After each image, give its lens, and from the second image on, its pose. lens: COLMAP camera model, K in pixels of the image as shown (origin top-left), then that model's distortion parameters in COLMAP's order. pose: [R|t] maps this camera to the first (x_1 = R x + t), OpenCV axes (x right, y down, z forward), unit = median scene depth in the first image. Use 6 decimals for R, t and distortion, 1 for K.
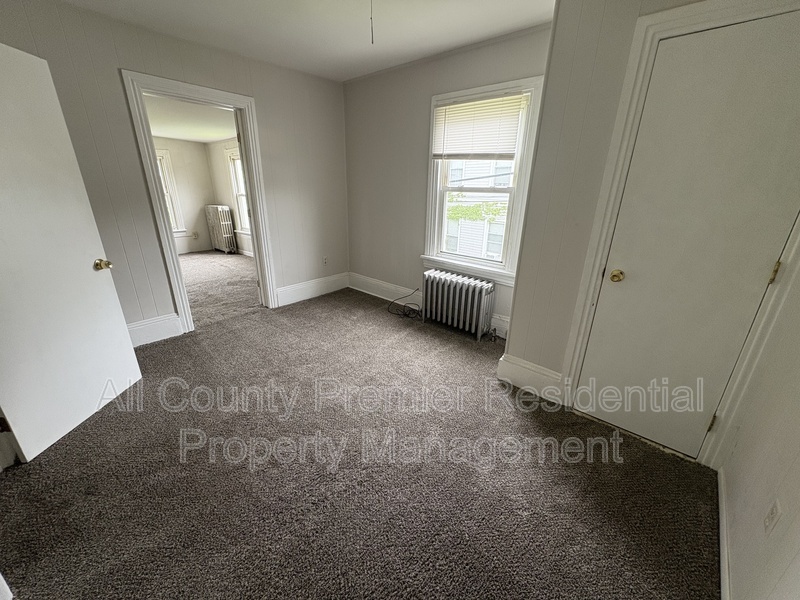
lens RADIAL K [[318.5, 0, 396.3], [0, 318.5, 301.3], [0, 0, 1]] dist [-0.001455, 0.000004]
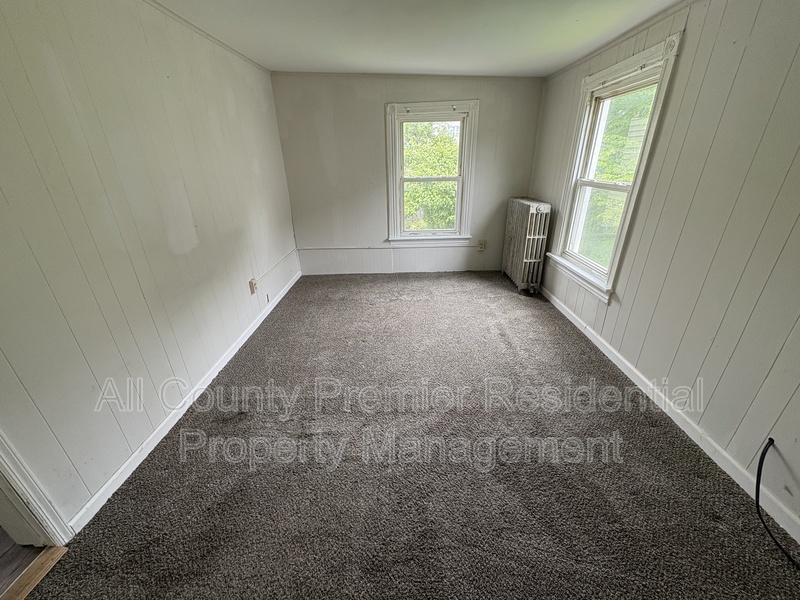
lens RADIAL K [[318.5, 0, 402.8], [0, 318.5, 303.3], [0, 0, 1]] dist [-0.001455, 0.000004]
pose [[0.669024, 0.288253, -0.685067, -0.290320], [-0.231083, 0.956720, 0.176884, -0.182105], [0.706404, 0.039968, 0.706679, 0.479617]]
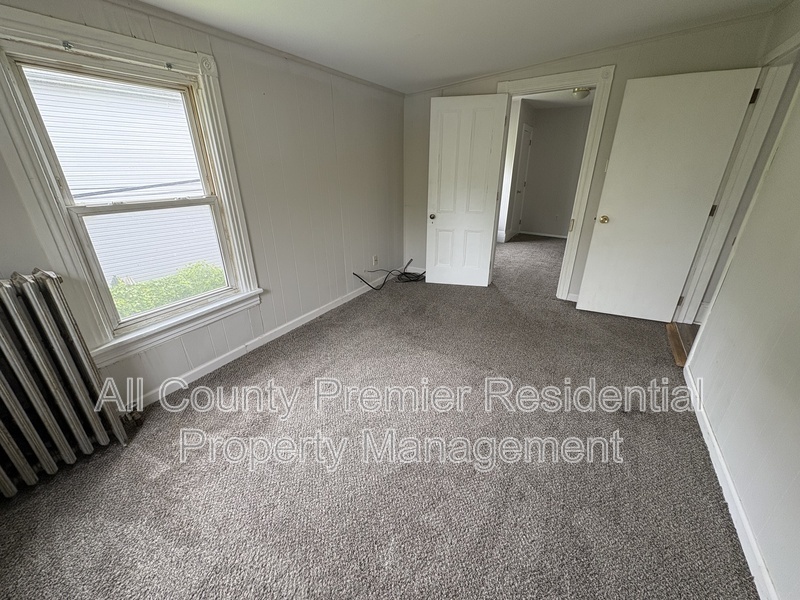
lens RADIAL K [[318.5, 0, 402.0], [0, 318.5, 295.4], [0, 0, 1]] dist [-0.001455, 0.000004]
pose [[-0.178494, -0.377260, 0.908744, -0.773485], [0.338315, 0.843733, 0.416722, -0.284351], [-0.923950, 0.381824, -0.022968, 0.757223]]
